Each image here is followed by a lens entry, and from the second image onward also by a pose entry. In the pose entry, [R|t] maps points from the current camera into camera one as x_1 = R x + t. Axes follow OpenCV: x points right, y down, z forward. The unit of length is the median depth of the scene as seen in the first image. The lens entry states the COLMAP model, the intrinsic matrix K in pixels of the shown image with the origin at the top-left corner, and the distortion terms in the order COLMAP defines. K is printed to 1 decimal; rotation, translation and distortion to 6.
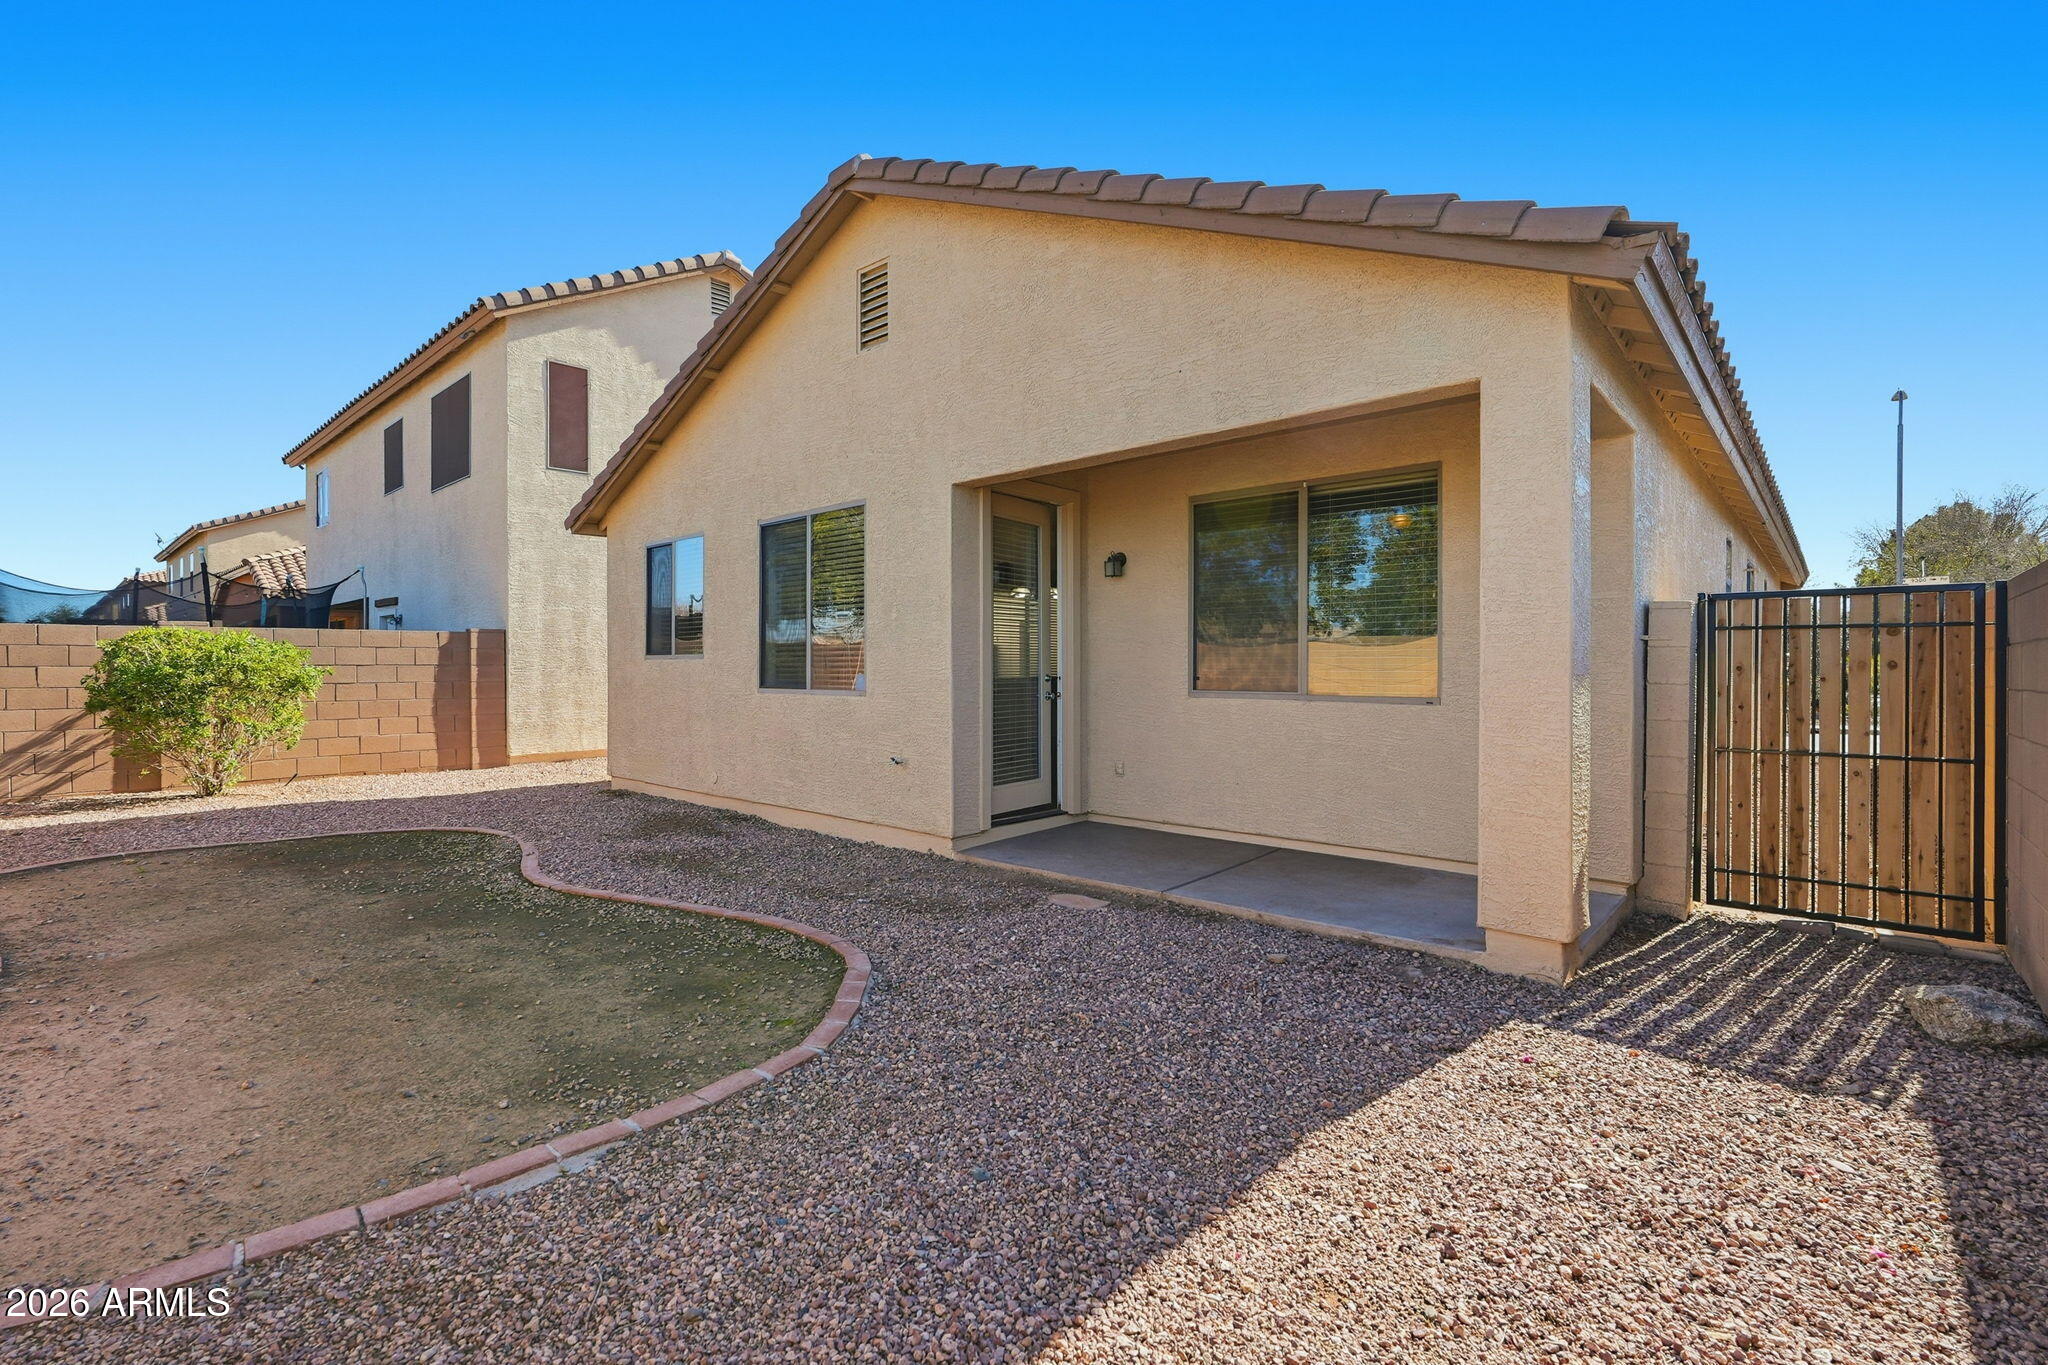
lens RADIAL K [[909.7, 0, 1026.5], [0, 909.7, 687.8], [0, 0, 1]] dist [-0.017409, 0.008618]
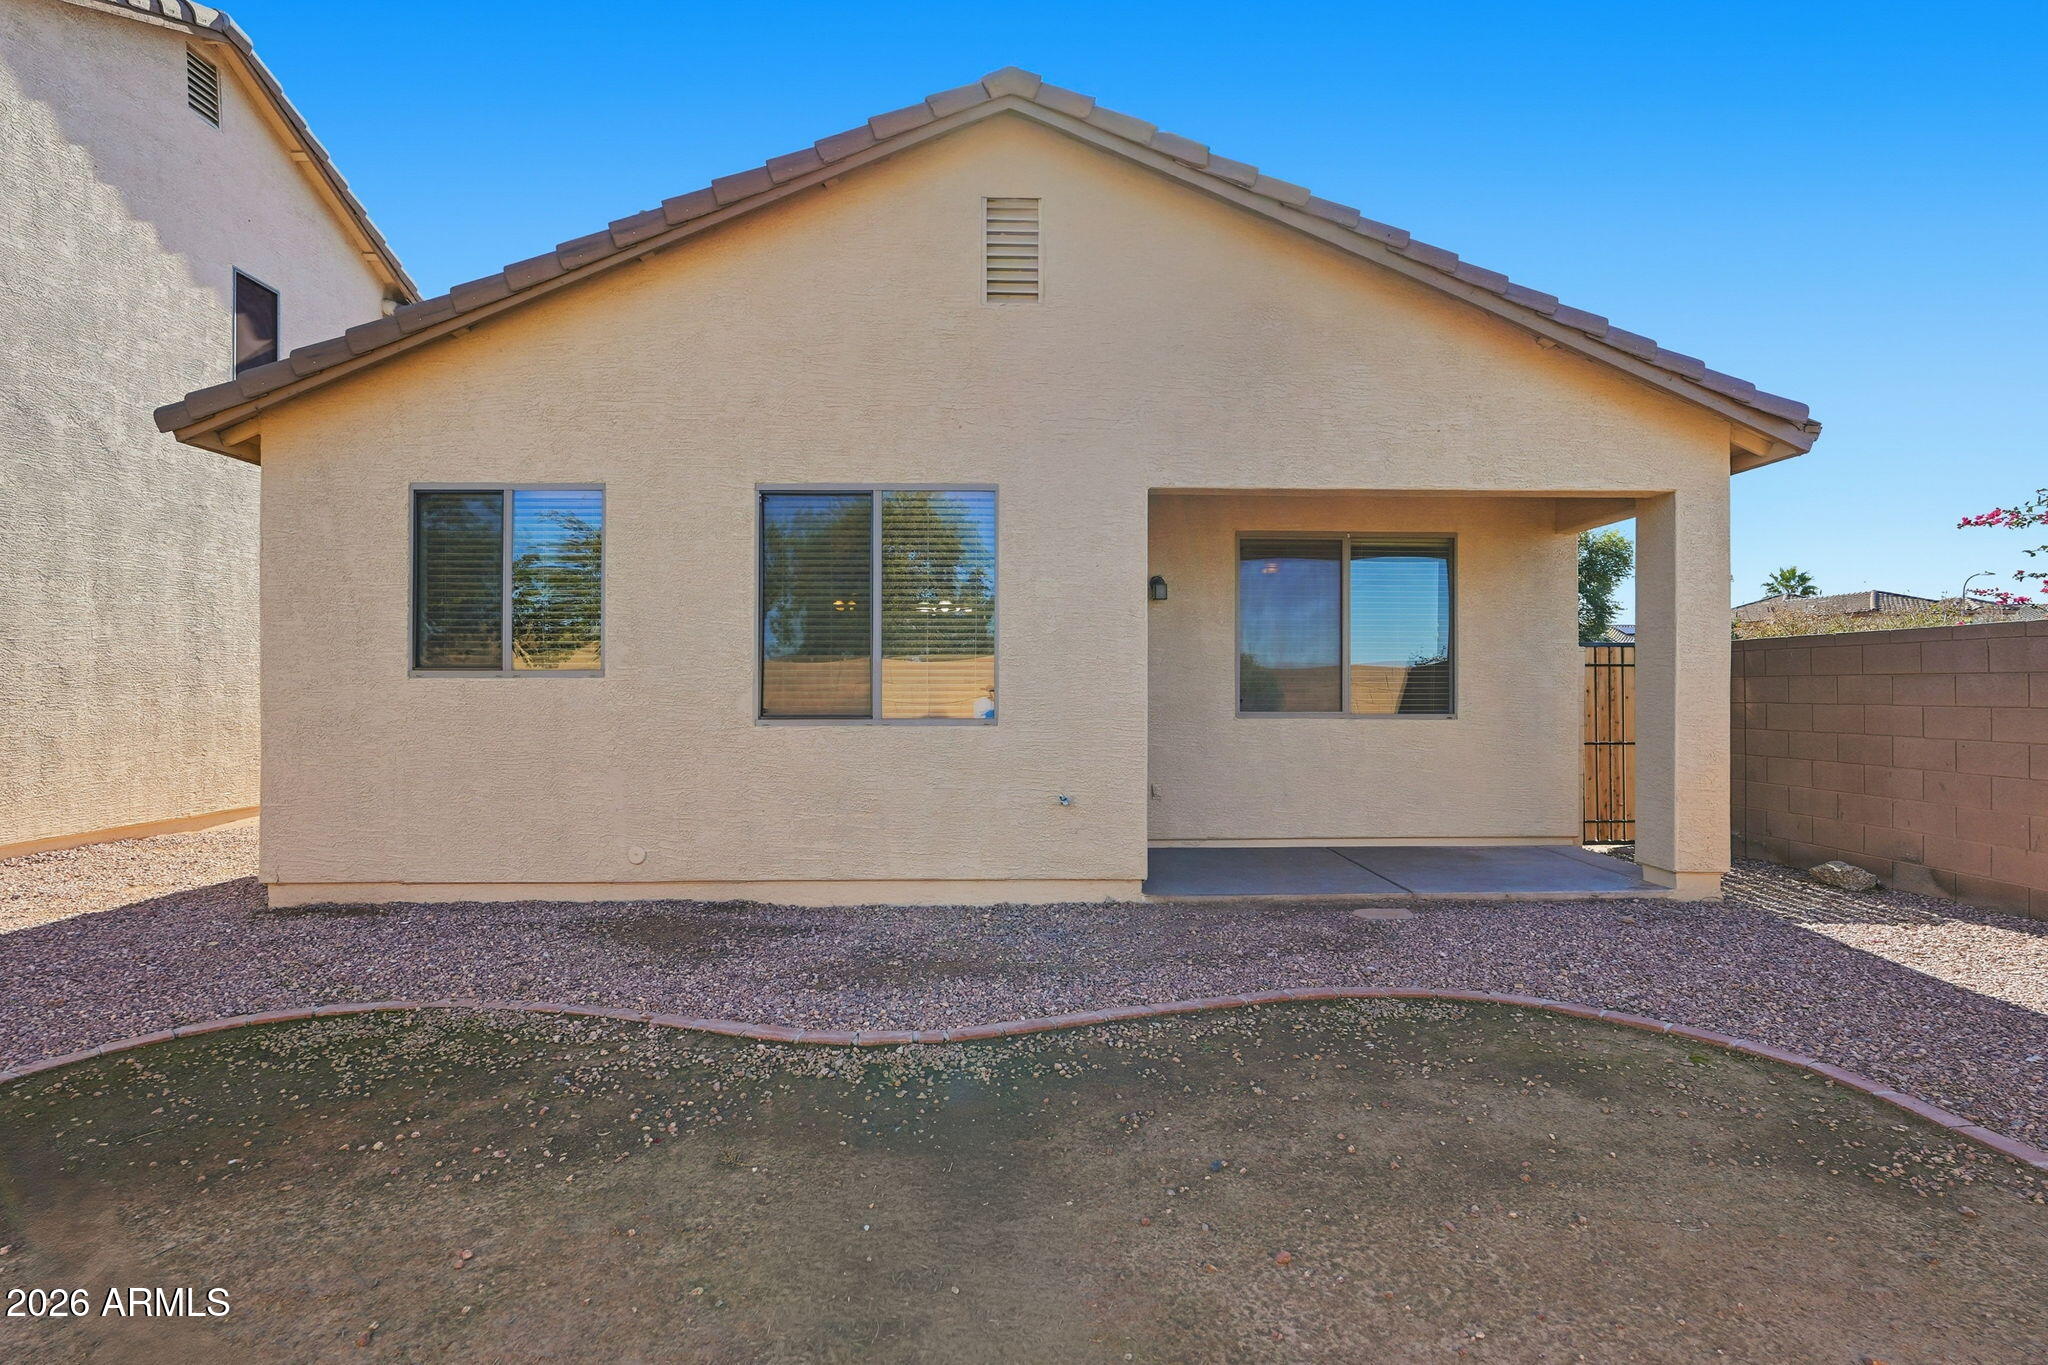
lens RADIAL K [[909.7, 0, 1026.5], [0, 909.7, 687.8], [0, 0, 1]] dist [-0.017409, 0.008618]
pose [[0.728772, 0.004621, 0.684740, -0.756030], [0.015027, 0.999628, -0.022739, -0.005436], [-0.684591, 0.026861, 0.728432, 0.410618]]
